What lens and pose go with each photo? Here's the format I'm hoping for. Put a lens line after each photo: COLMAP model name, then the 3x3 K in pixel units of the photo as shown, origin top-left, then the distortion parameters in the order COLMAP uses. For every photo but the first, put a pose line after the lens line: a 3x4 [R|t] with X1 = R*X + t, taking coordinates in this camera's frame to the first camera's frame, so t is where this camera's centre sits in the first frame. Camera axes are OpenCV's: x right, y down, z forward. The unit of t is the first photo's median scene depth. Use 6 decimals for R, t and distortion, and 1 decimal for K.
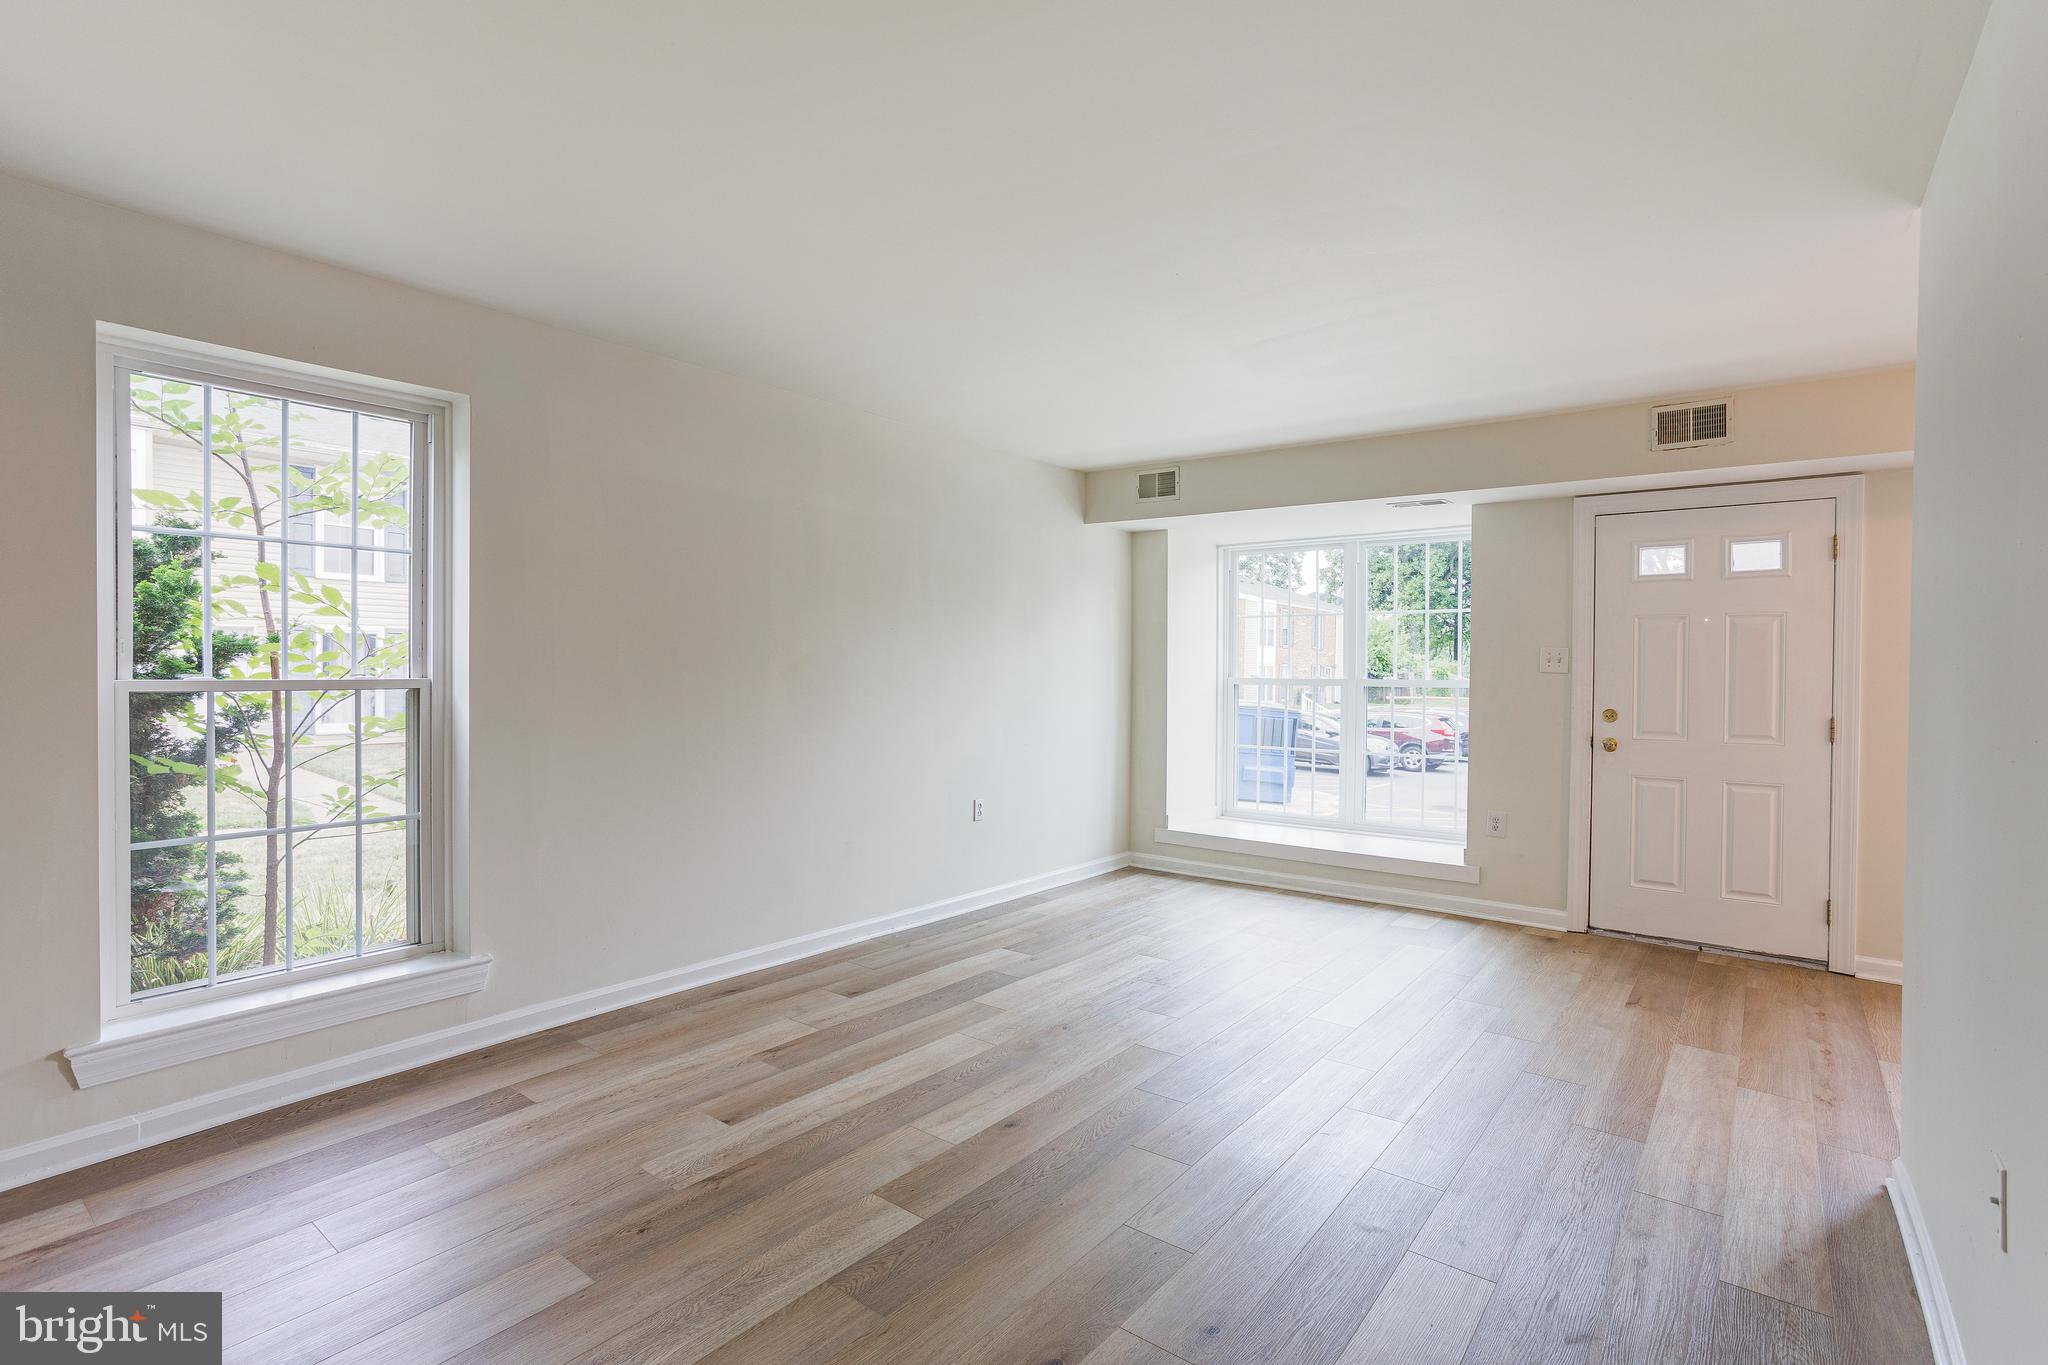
lens RADIAL K [[1000.3, 0, 1023.3], [0, 1000.3, 664.6], [0, 0, 1]] dist [-0.052599, 0.034706]
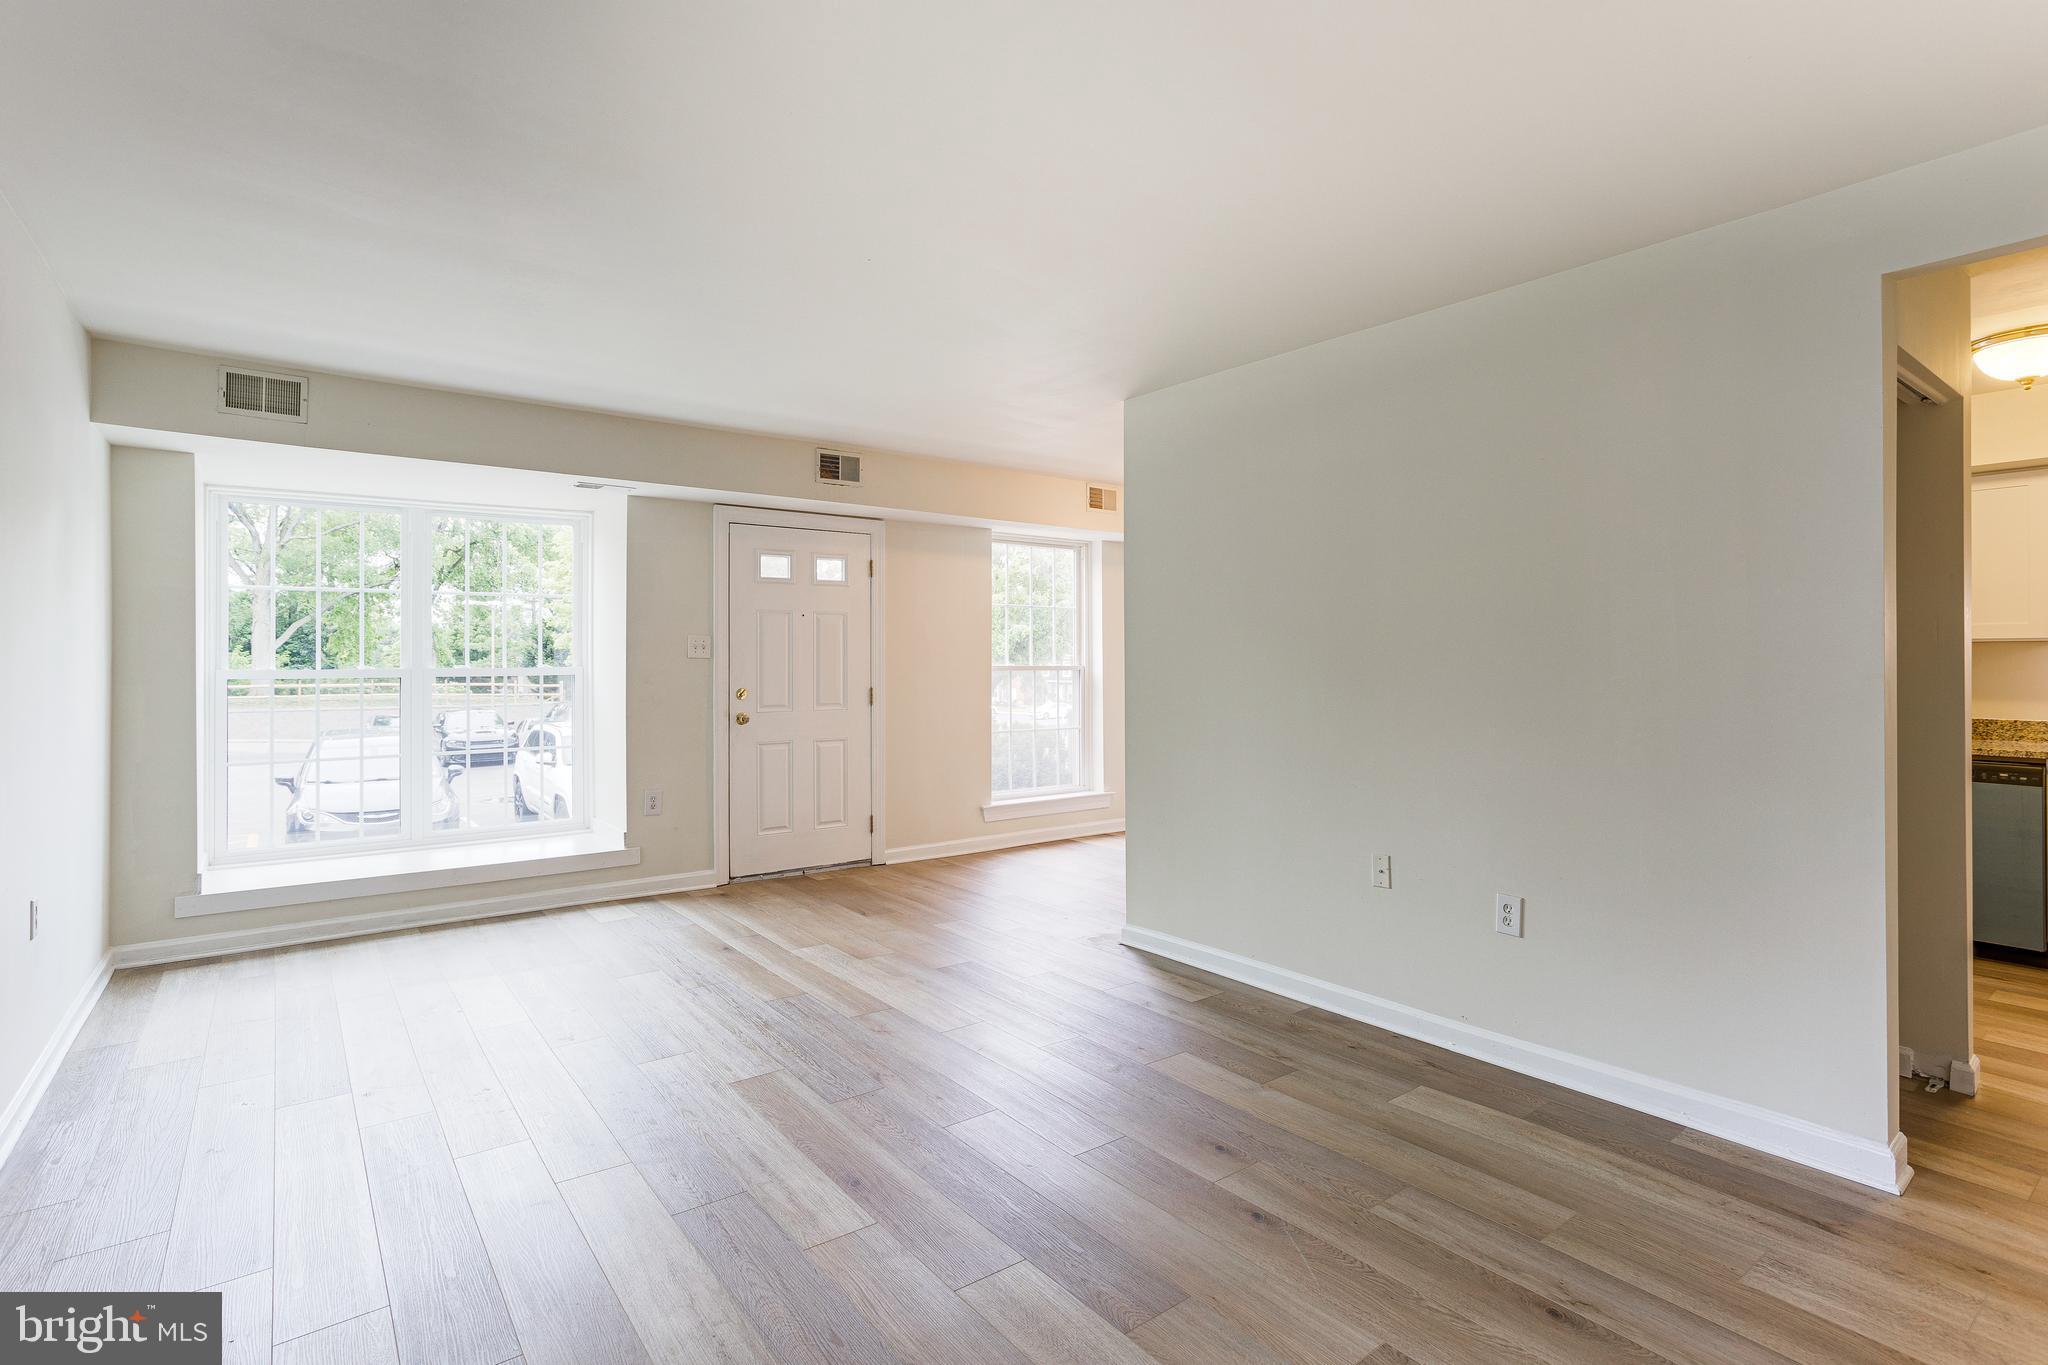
lens RADIAL K [[1012.1, 0, 1024.3], [0, 1012.1, 642.0], [0, 0, 1]] dist [-0.003812, -0.000422]
pose [[0.257746, 0.006328, 0.966192, -0.557164], [0.000337, 0.999978, -0.006640, -0.002639], [-0.966213, 0.002037, 0.257738, 0.413964]]
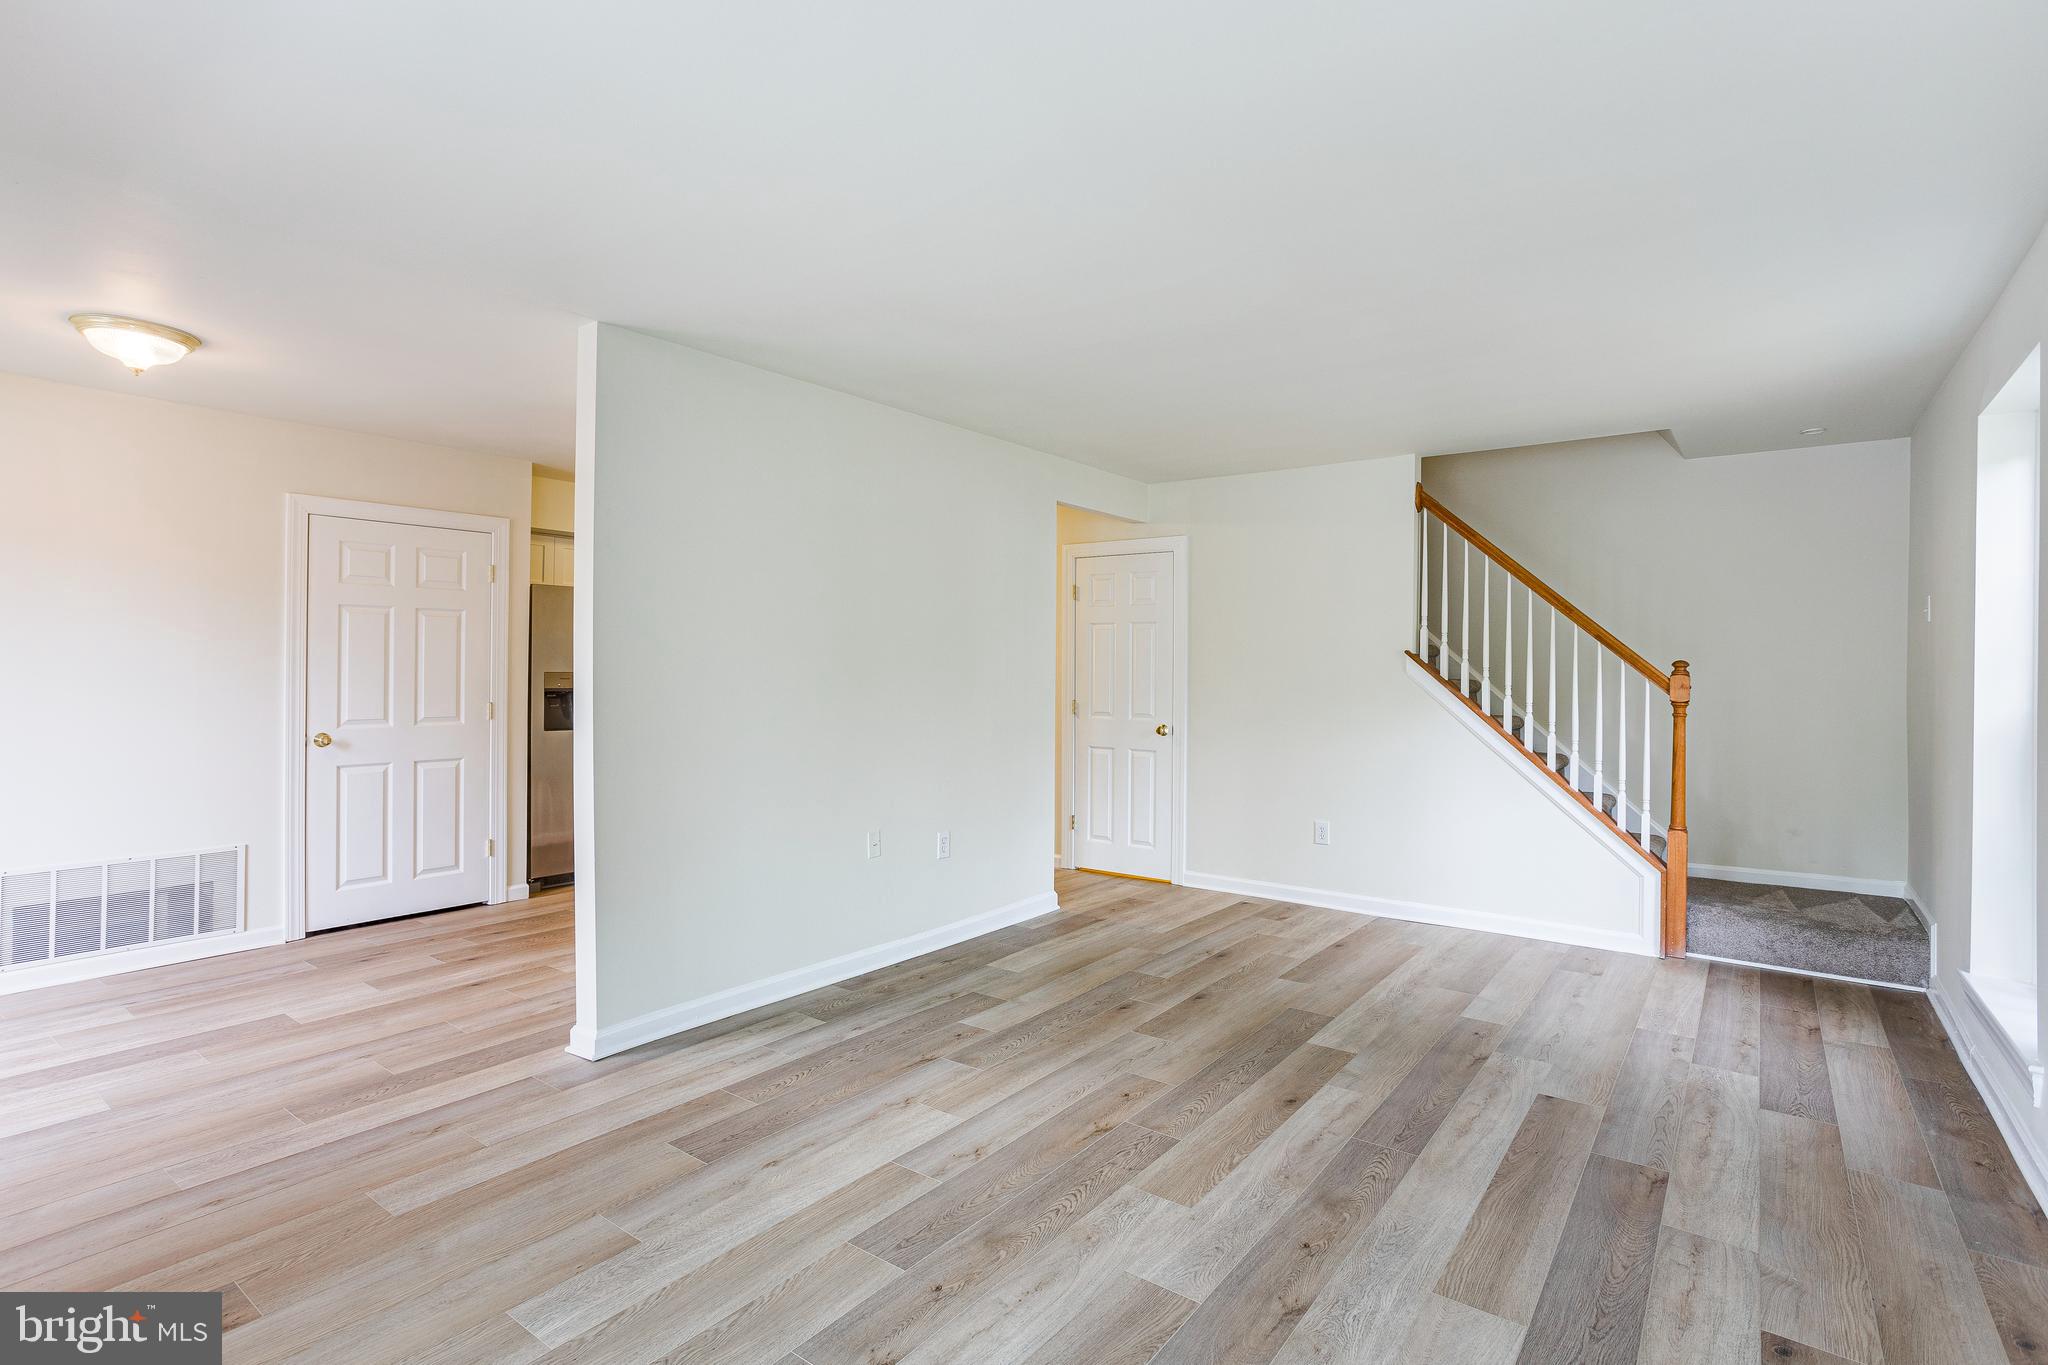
lens RADIAL K [[1000.3, 0, 1023.3], [0, 1000.3, 664.6], [0, 0, 1]] dist [-0.052599, 0.034706]
pose [[-0.999758, -0.014393, -0.016639, 0.200531], [-0.014258, 0.999864, -0.008230, 0.003537], [0.016755, -0.007991, -0.999828, 1.374850]]
